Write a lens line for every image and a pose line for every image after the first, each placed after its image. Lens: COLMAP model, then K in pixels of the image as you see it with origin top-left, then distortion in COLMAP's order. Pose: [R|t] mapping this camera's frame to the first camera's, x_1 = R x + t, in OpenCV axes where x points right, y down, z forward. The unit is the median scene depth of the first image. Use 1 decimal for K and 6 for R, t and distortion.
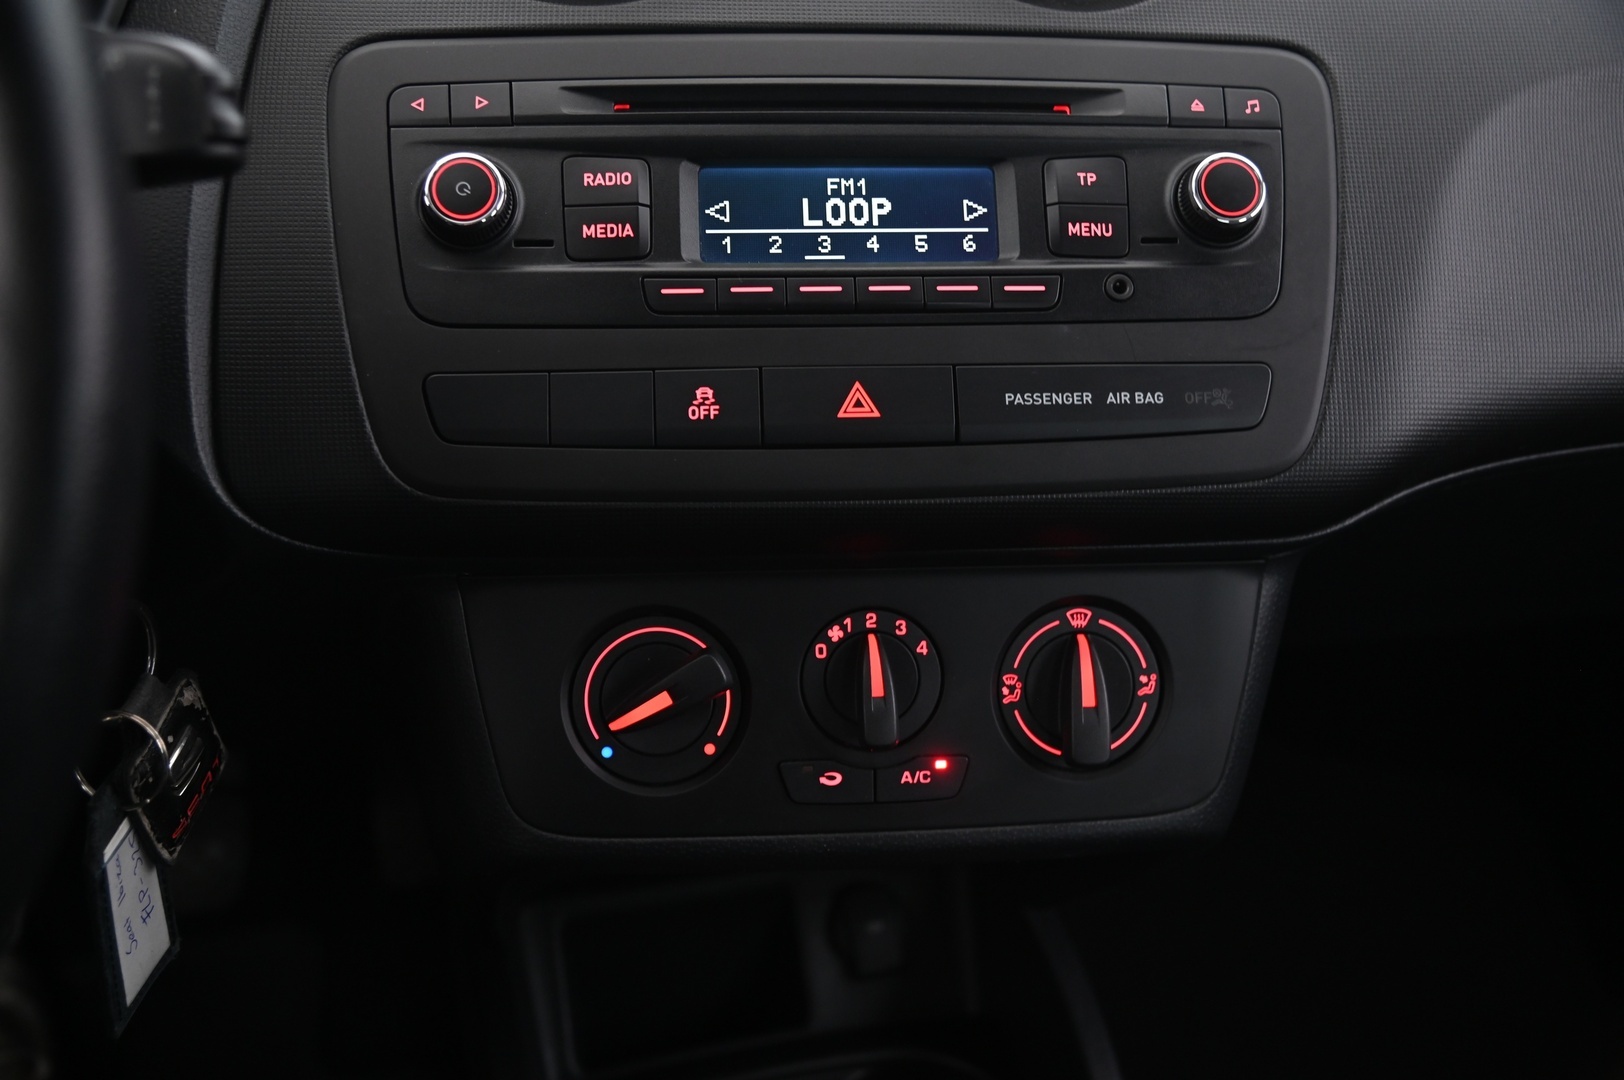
lens RADIAL K [[1482.7, 0, 819.4], [0, 1482.7, 533.4], [0, 0, 1]] dist [-0.021237, 0.000000]
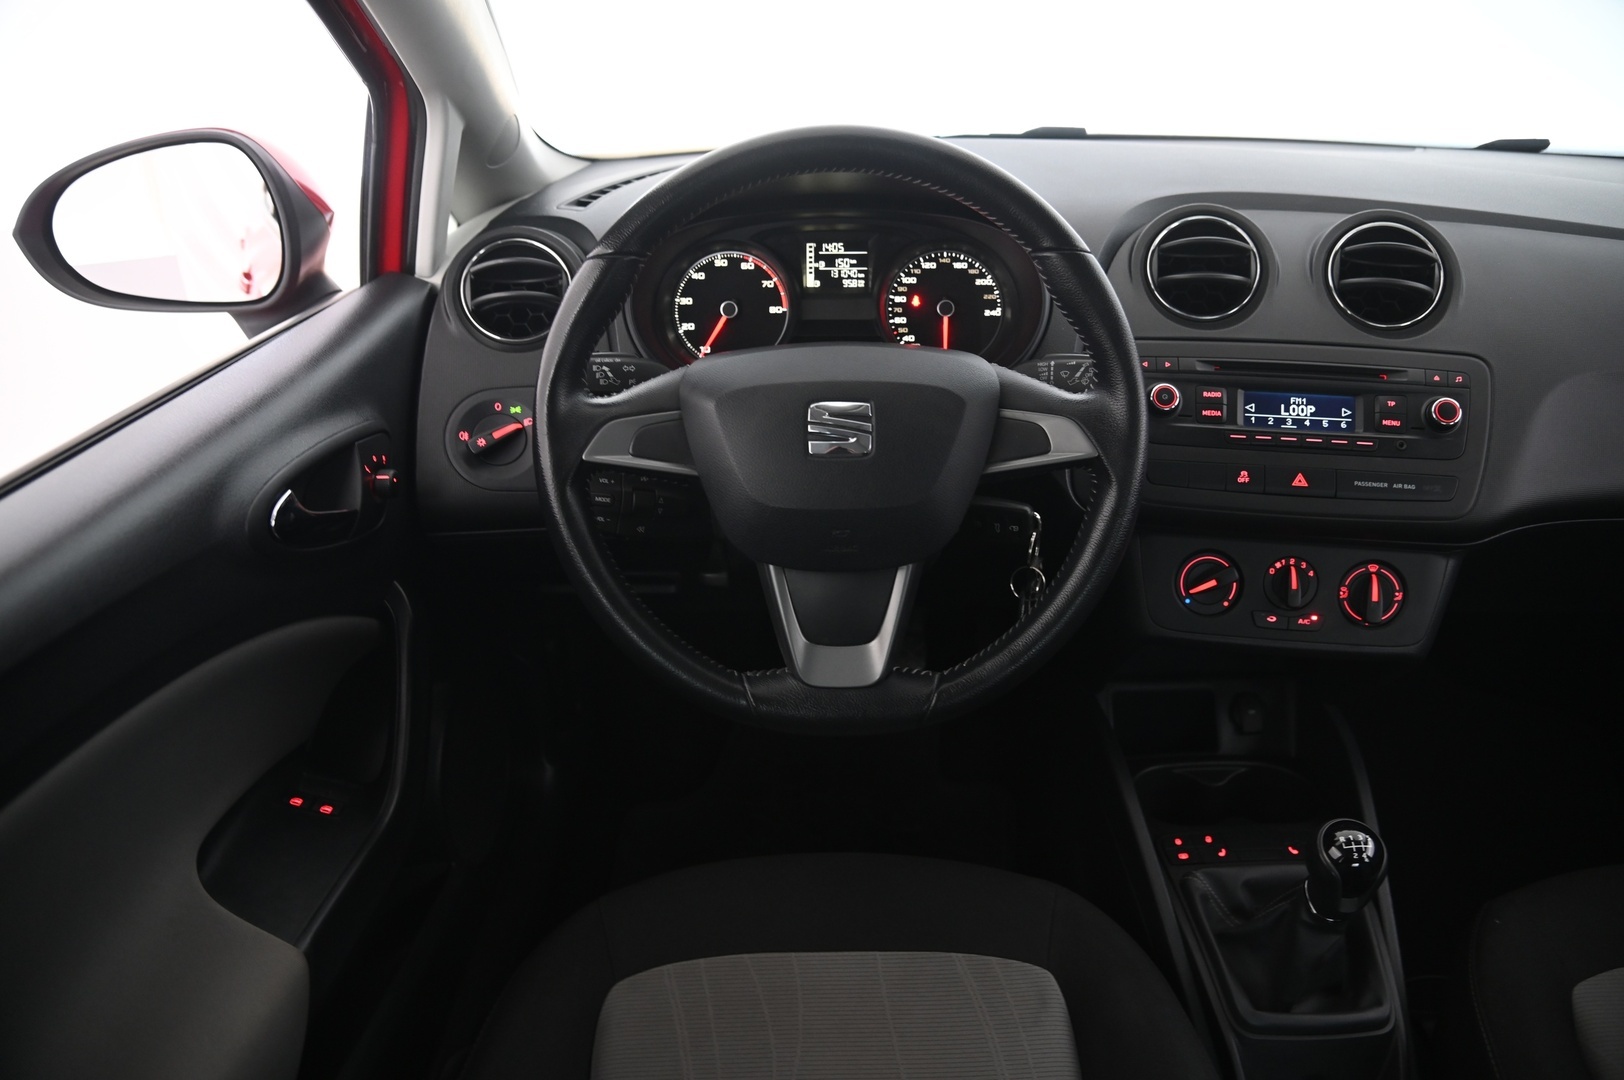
lens RADIAL K [[1104.2, 0, 812.8], [0, 1104.2, 541.3], [0, 0, 1]] dist [-0.113266, 0.050188]
pose [[0.962812, 0.084889, -0.256490, -0.311543], [-0.086280, 0.996254, 0.005846, 0.088907], [0.256025, 0.016502, 0.966529, -1.147843]]
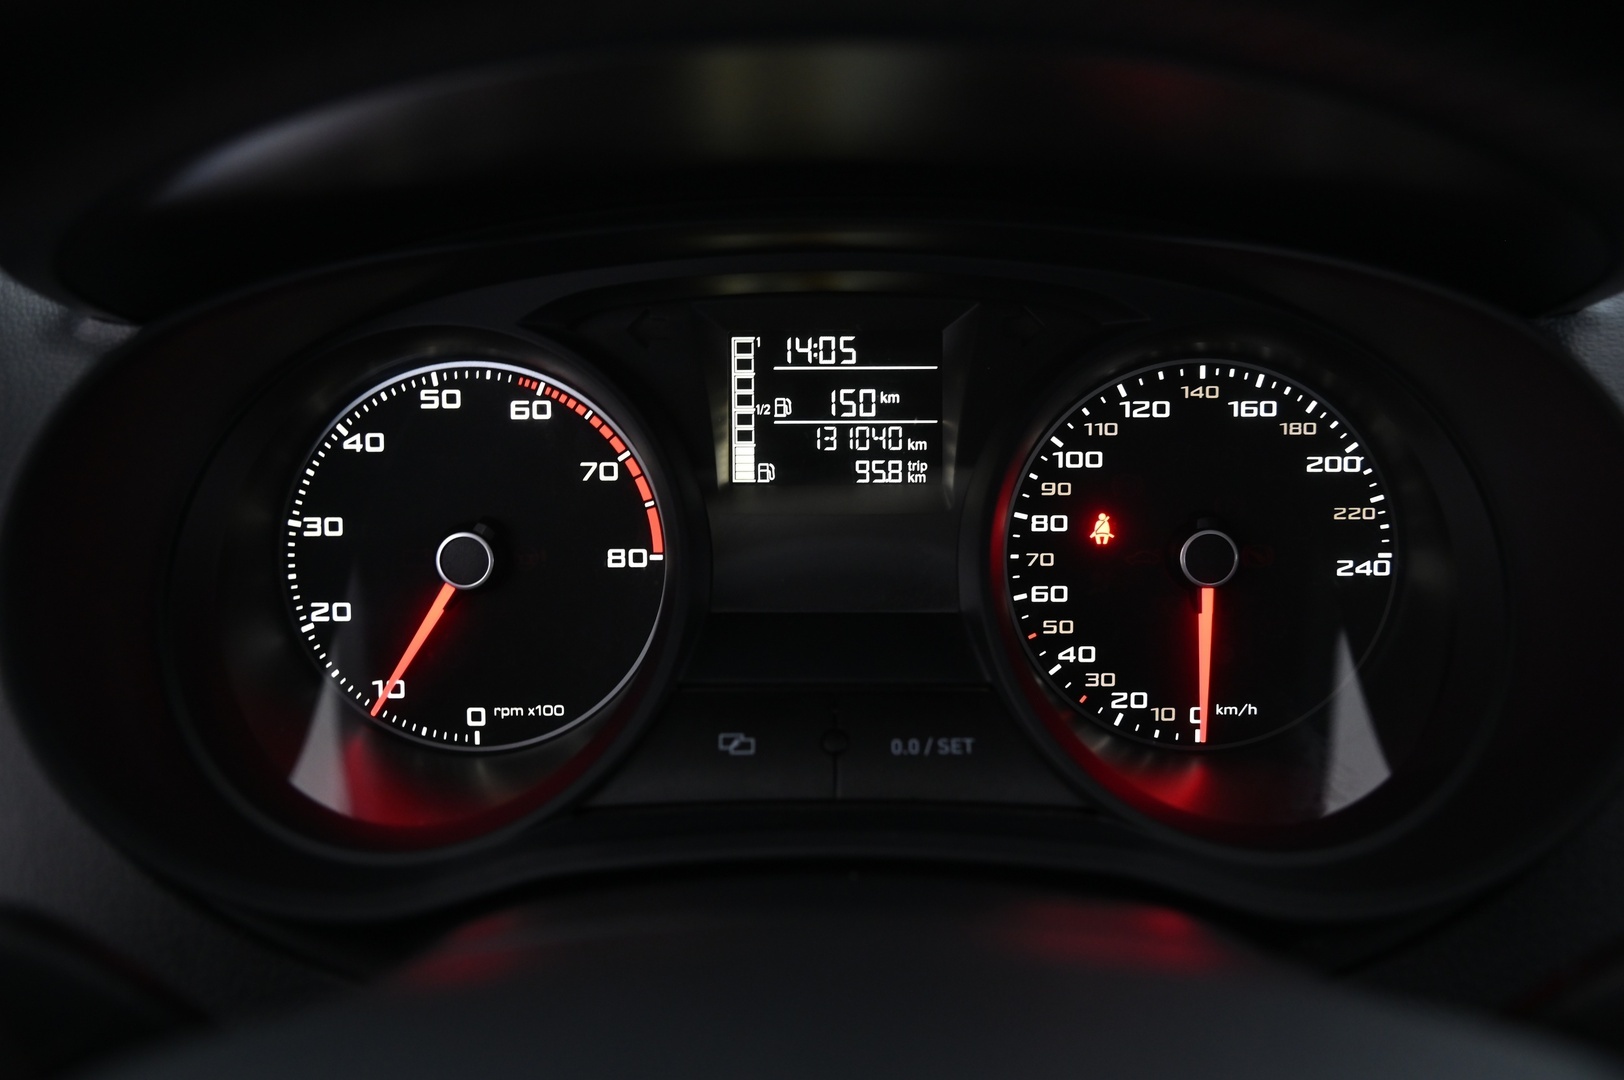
lens RADIAL K [[1624.8, 0, 809.5], [0, 1624.8, 539.6], [0, 0, 1]] dist [-0.021968, 0.000000]
pose [[0.965433, 0.064817, -0.252462, -0.647766], [-0.085690, 0.993676, -0.072568, -0.312218], [0.246162, 0.091693, 0.964882, 0.076878]]
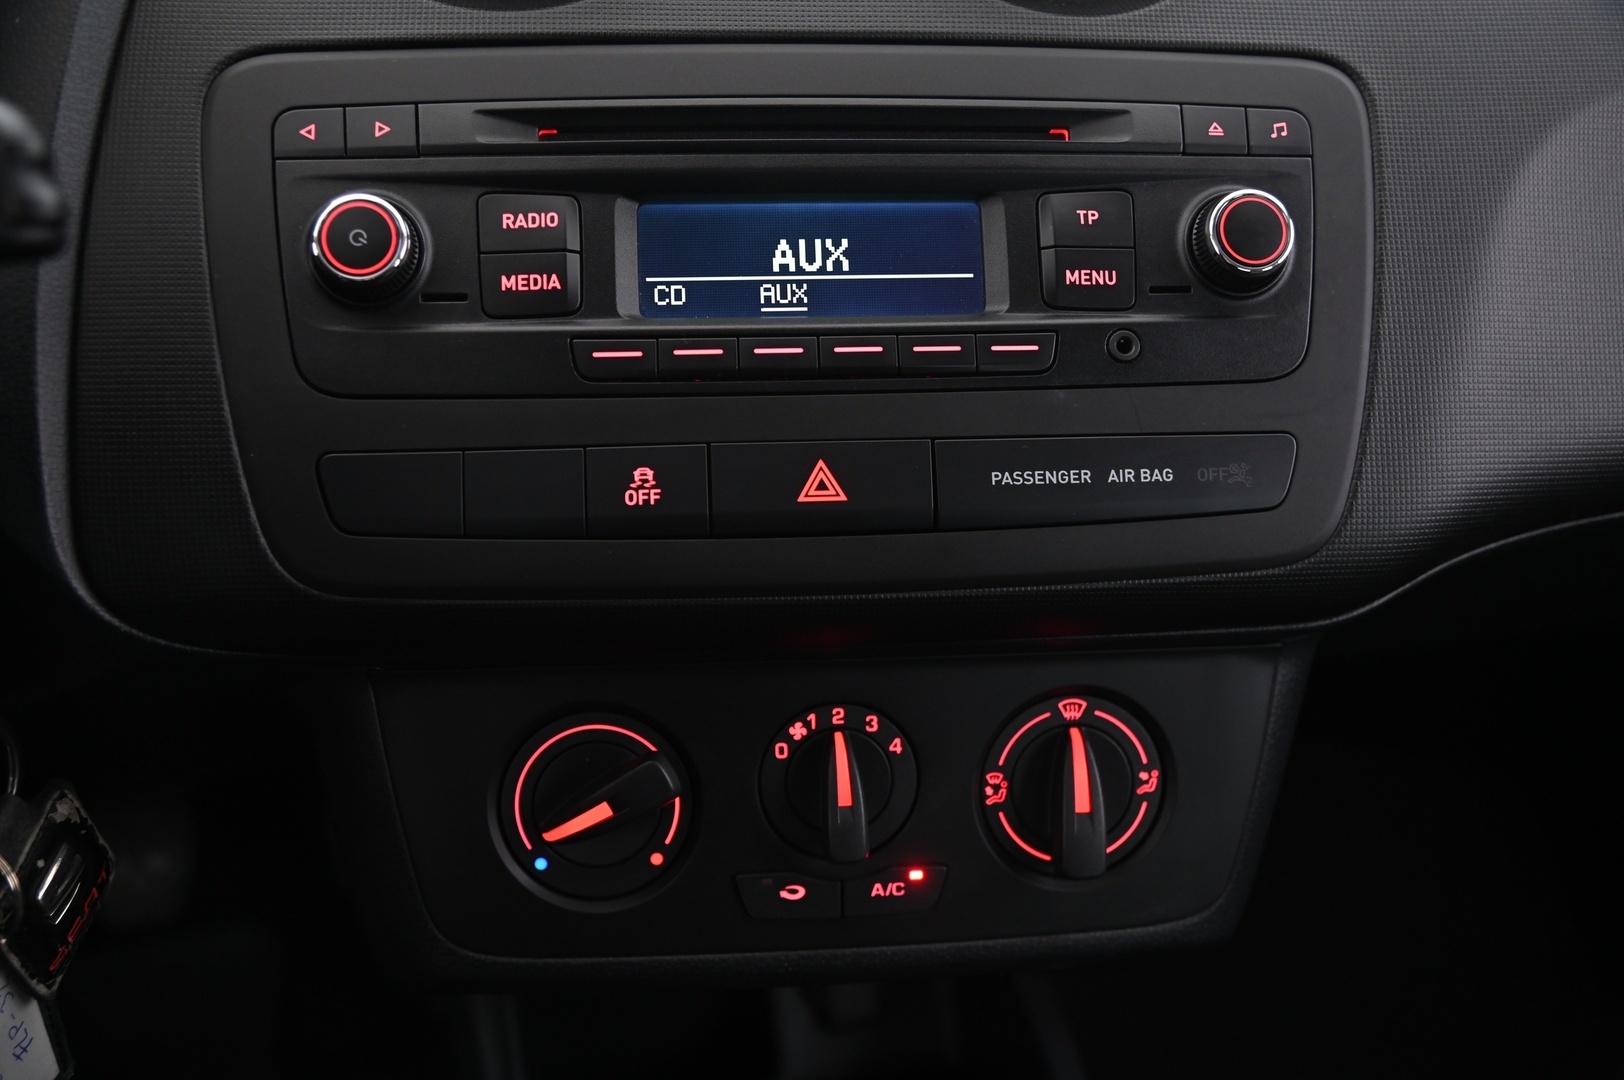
lens RADIAL K [[1482.7, 0, 821.6], [0, 1482.7, 541.0], [0, 0, 1]] dist [-0.021237, 0.000000]
pose [[0.999953, 0.000145, 0.009721, 0.016923], [-0.000726, 0.998210, 0.059803, -0.102398], [-0.009695, -0.059807, 0.998163, 0.126822]]
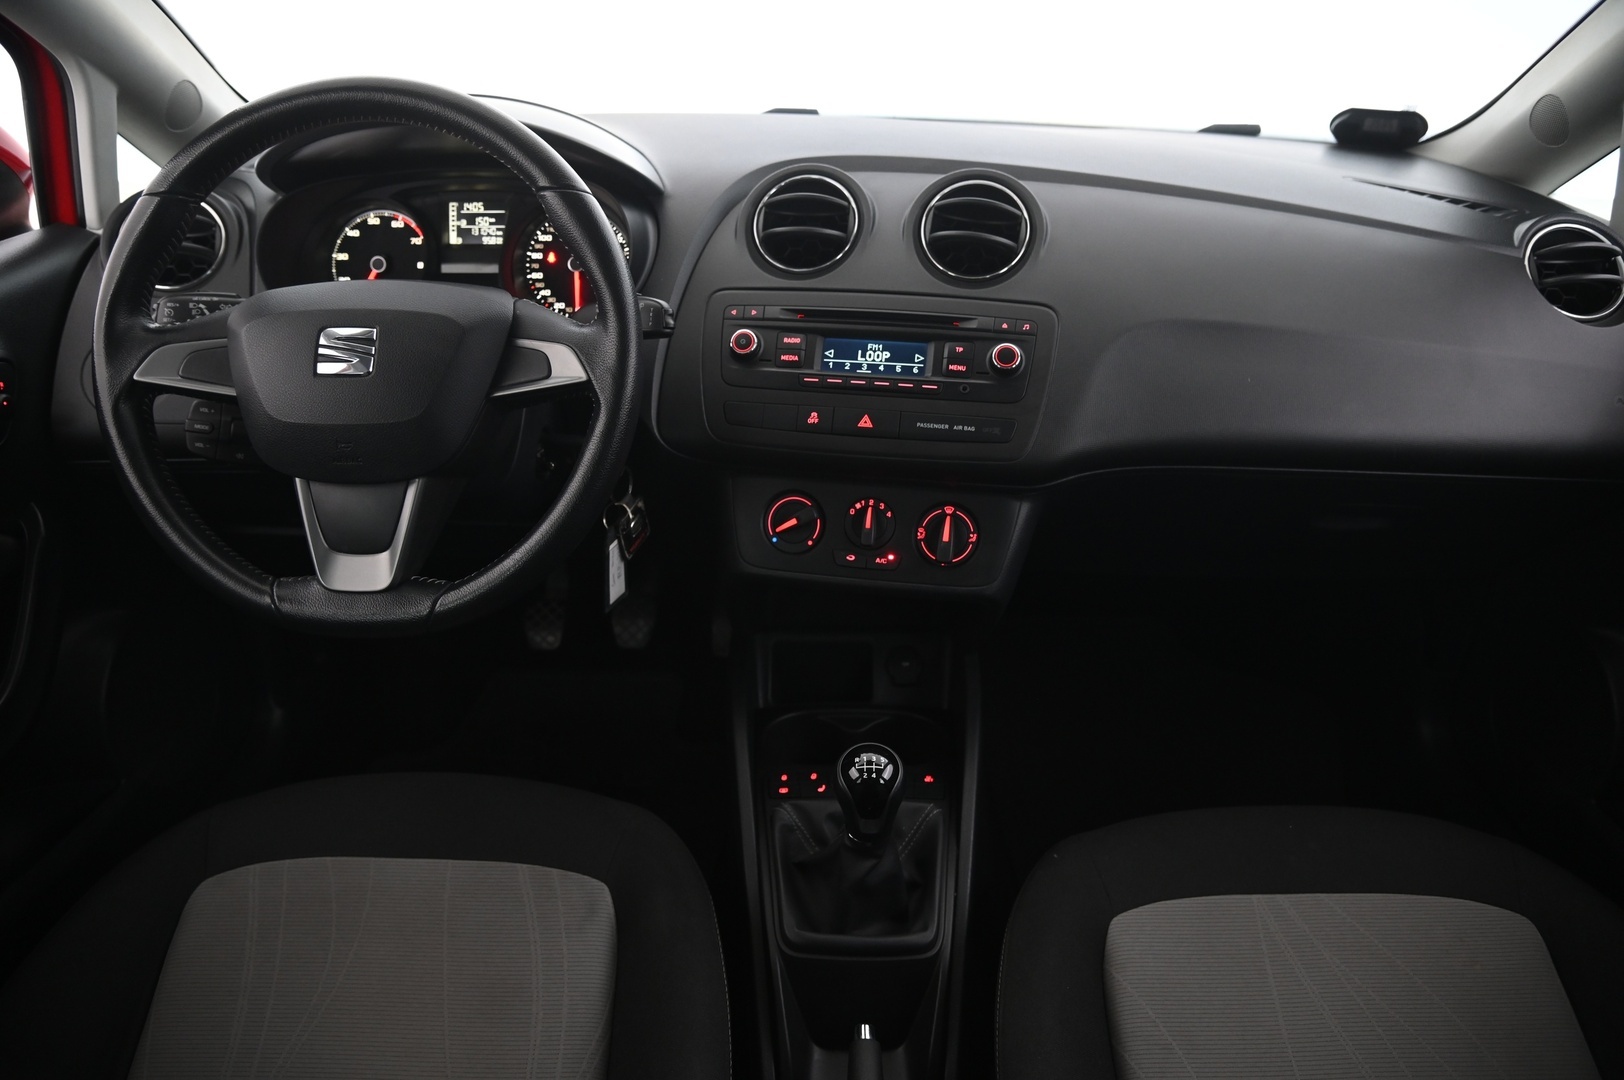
lens RADIAL K [[1104.2, 0, 805.3], [0, 1104.2, 537.7], [0, 0, 1]] dist [-0.113266, 0.050188]
pose [[0.962239, 0.100243, -0.253075, 0.461245], [-0.106858, 0.994196, -0.012493, 0.169469], [0.250353, 0.039065, 0.967366, -1.060600]]
